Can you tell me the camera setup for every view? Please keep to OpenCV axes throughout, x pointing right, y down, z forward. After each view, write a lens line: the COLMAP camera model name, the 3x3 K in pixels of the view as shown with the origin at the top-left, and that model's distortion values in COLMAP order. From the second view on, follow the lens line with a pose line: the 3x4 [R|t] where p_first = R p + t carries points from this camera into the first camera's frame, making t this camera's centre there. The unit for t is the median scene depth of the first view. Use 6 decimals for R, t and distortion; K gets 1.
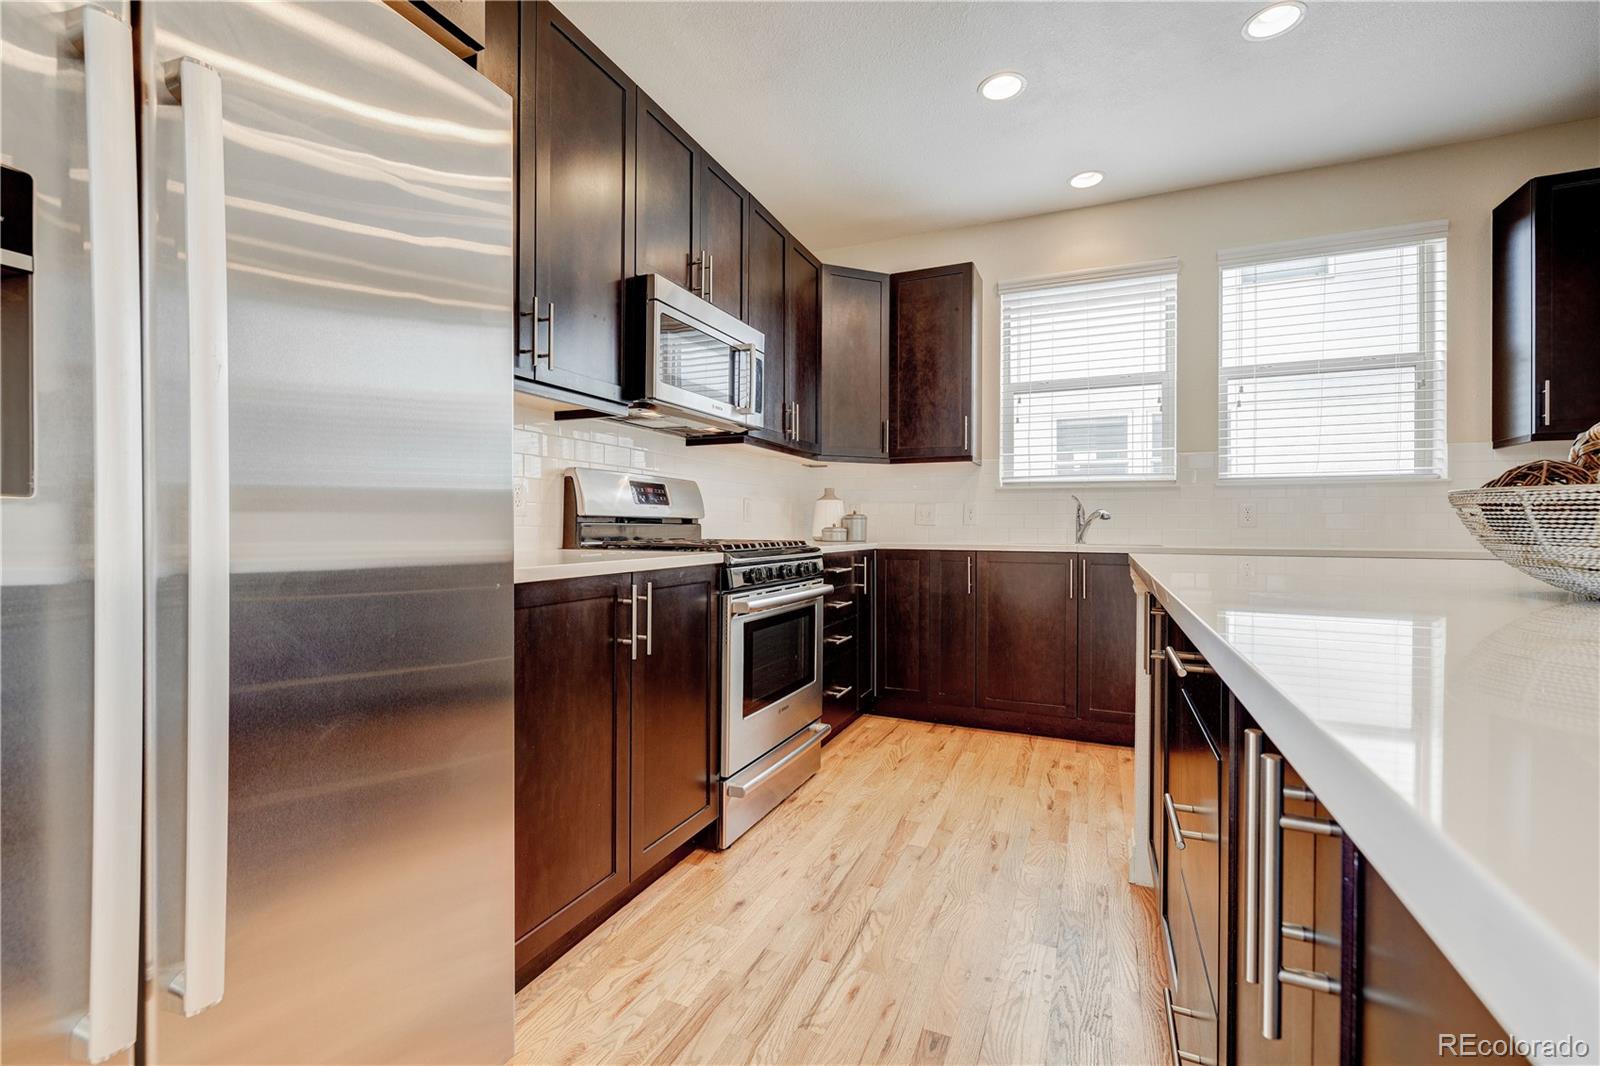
lens RADIAL K [[684.1, 0, 795.9], [0, 684.1, 525.5], [0, 0, 1]] dist [-0.002964, -0.000371]
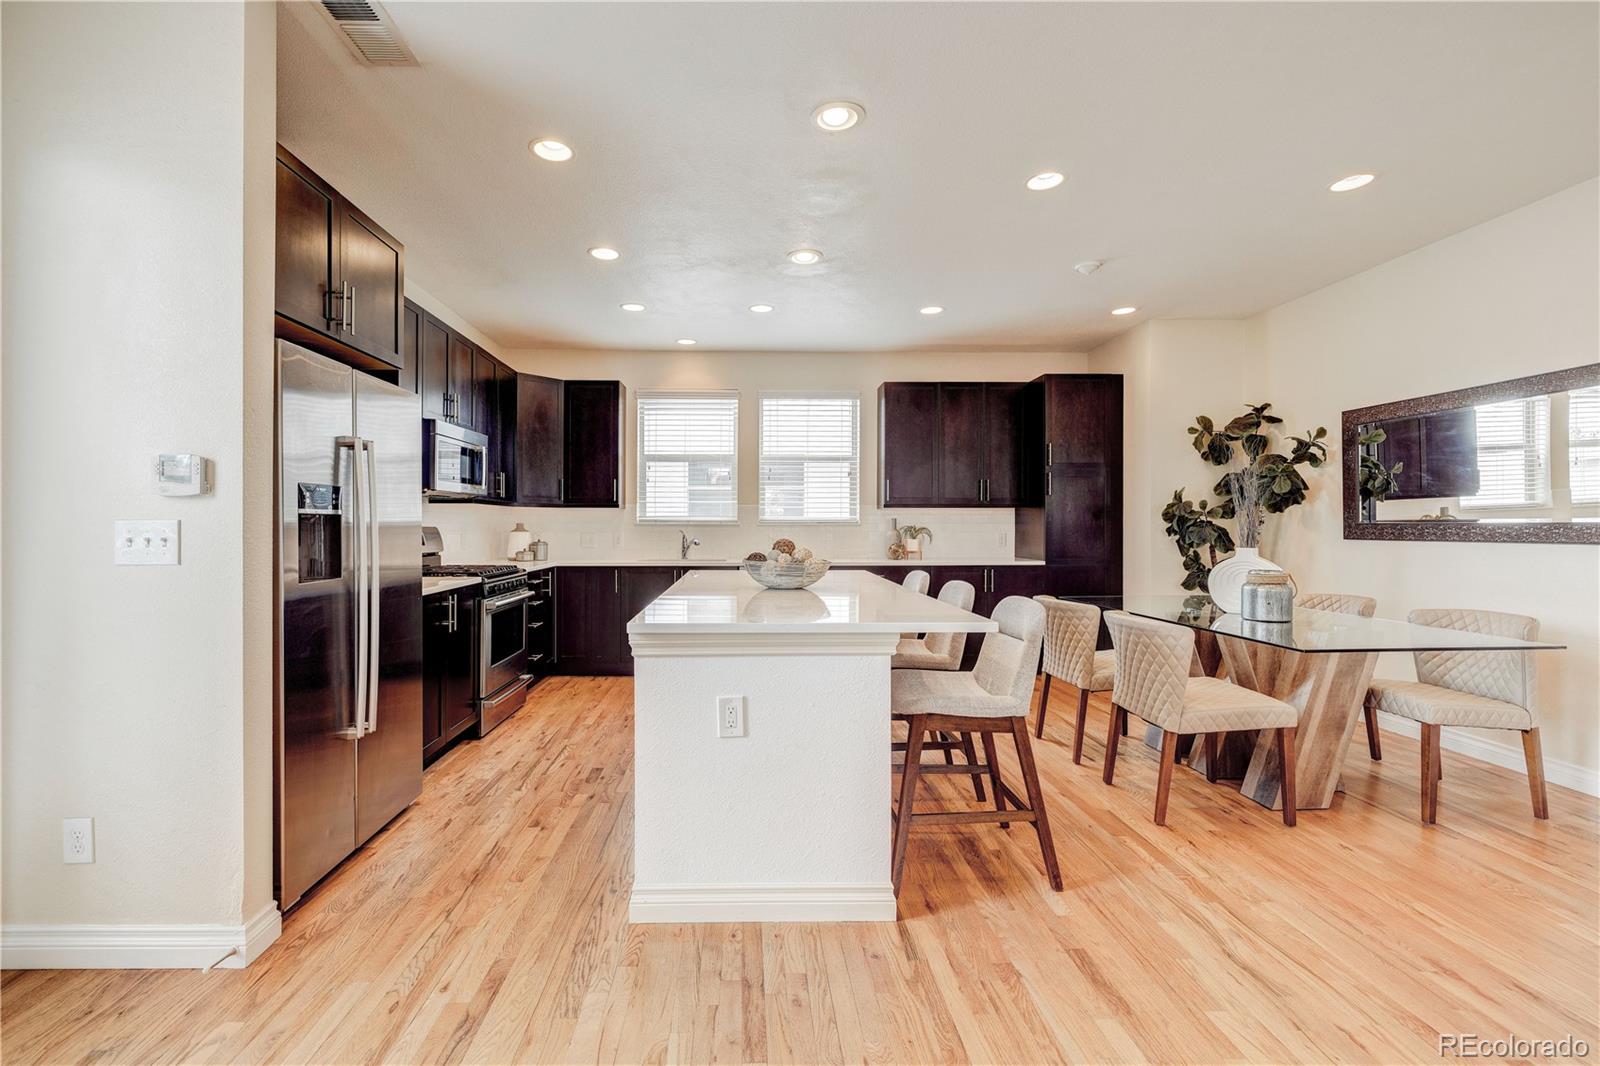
lens RADIAL K [[691.9, 0, 754.1], [0, 691.9, 531.9], [0, 0, 1]] dist [0.002099, -0.000111]
pose [[0.908430, -0.003278, 0.418025, -0.162489], [-0.001970, 0.999925, 0.012121, -0.078993], [-0.418033, -0.011835, 0.908355, -0.750948]]
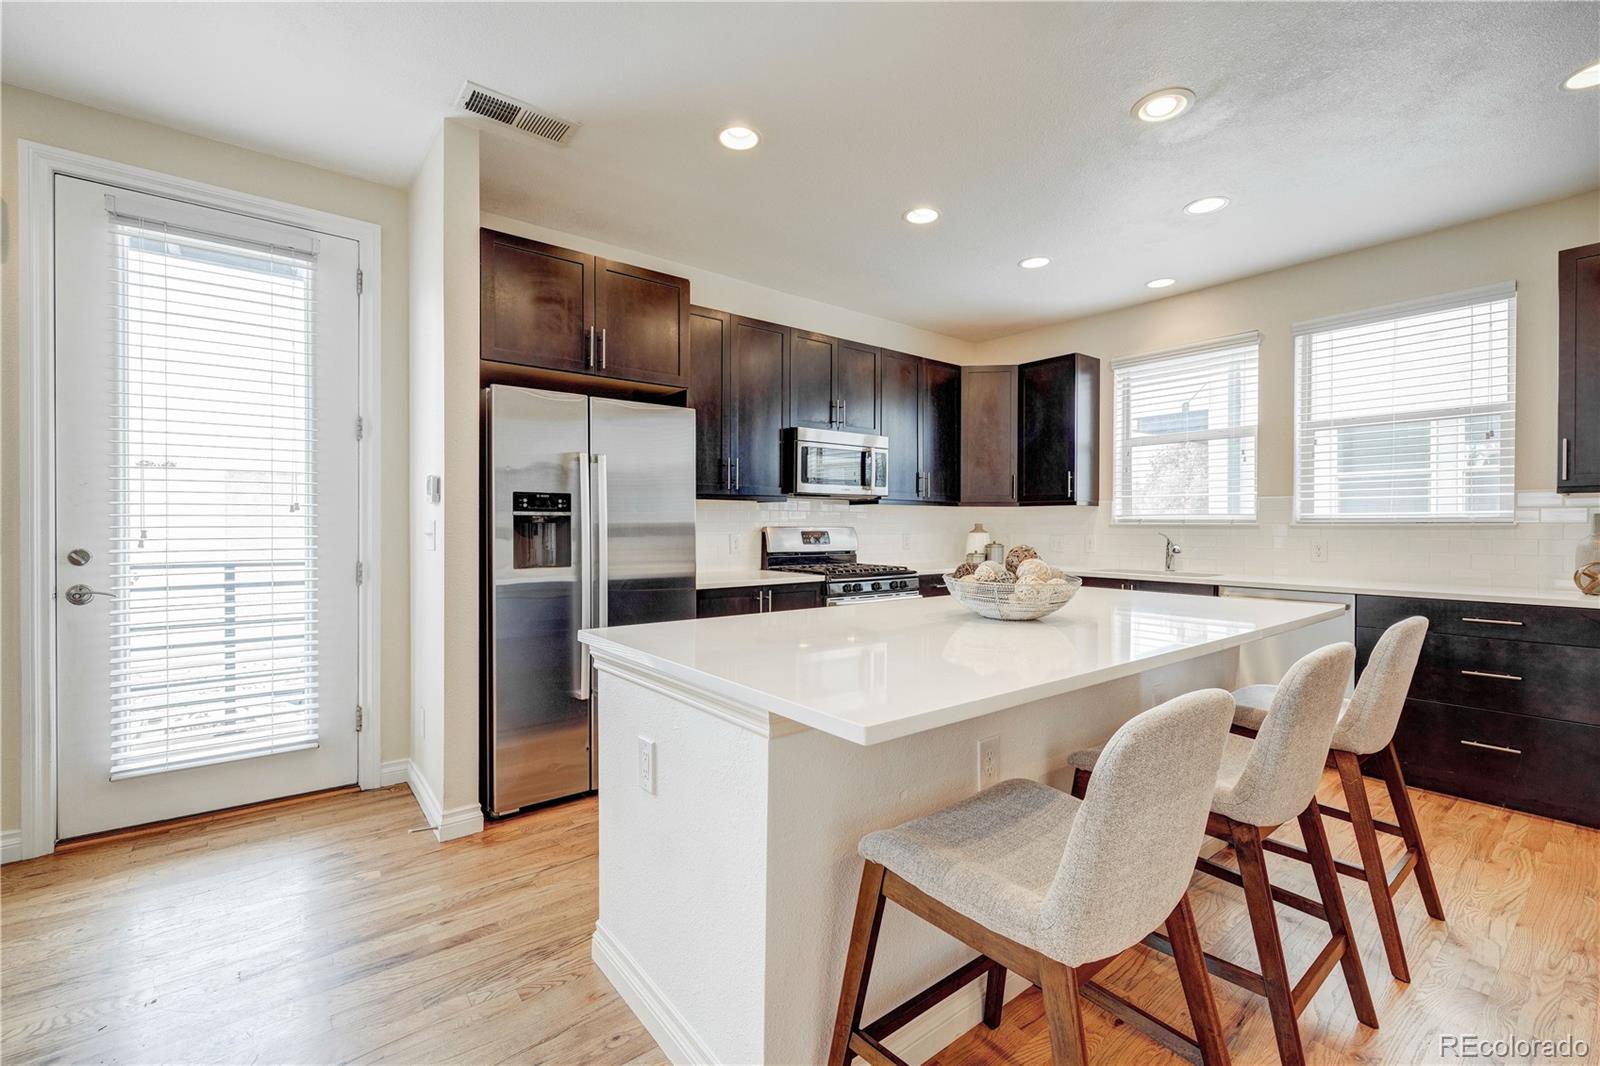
lens RADIAL K [[671.1, 0, 802.2], [0, 671.1, 531.0], [0, 0, 1]] dist [0.000547, 0.000020]
pose [[0.882539, 0.005834, -0.470203, 0.530794], [-0.000482, 0.999934, 0.011502, -0.079100], [0.470239, -0.009924, 0.882483, -0.504131]]
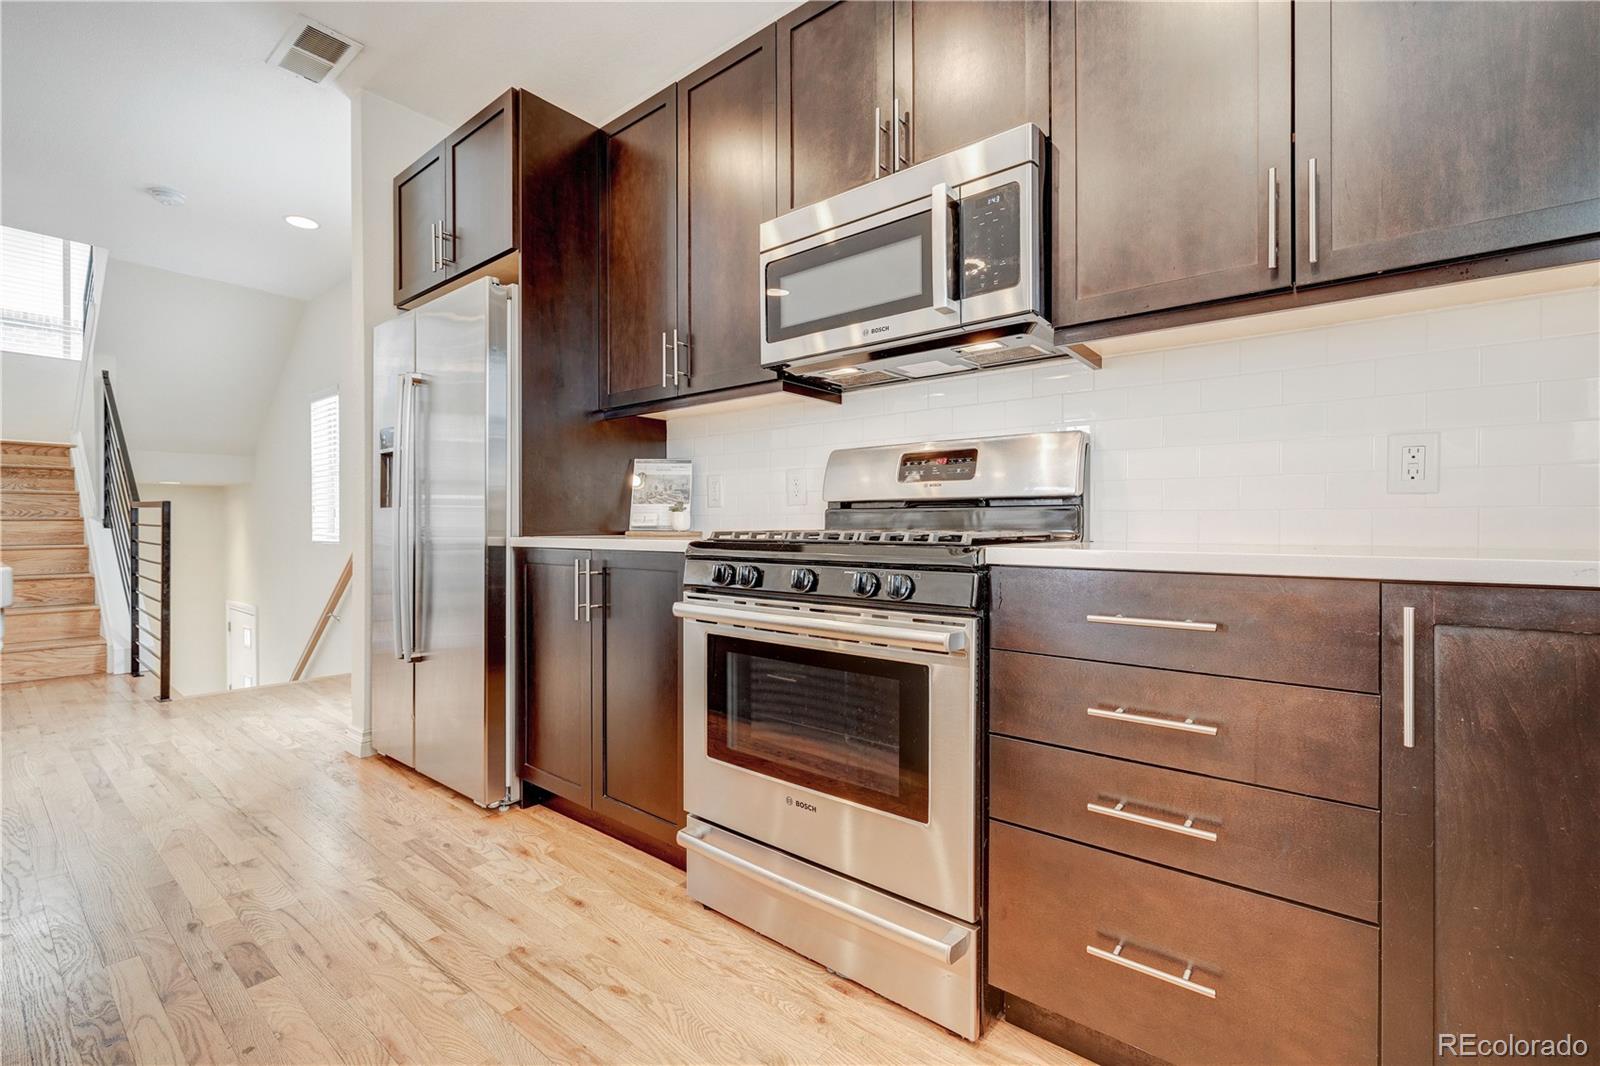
lens RADIAL K [[673.6, 0, 802.5], [0, 673.6, 528.5], [0, 0, 1]] dist [0.011618, 0.000045]
pose [[-0.250189, 0.004193, -0.968188, 0.498268], [0.002156, 0.999991, 0.003773, 0.015532], [0.968195, -0.001144, -0.250196, 1.013386]]
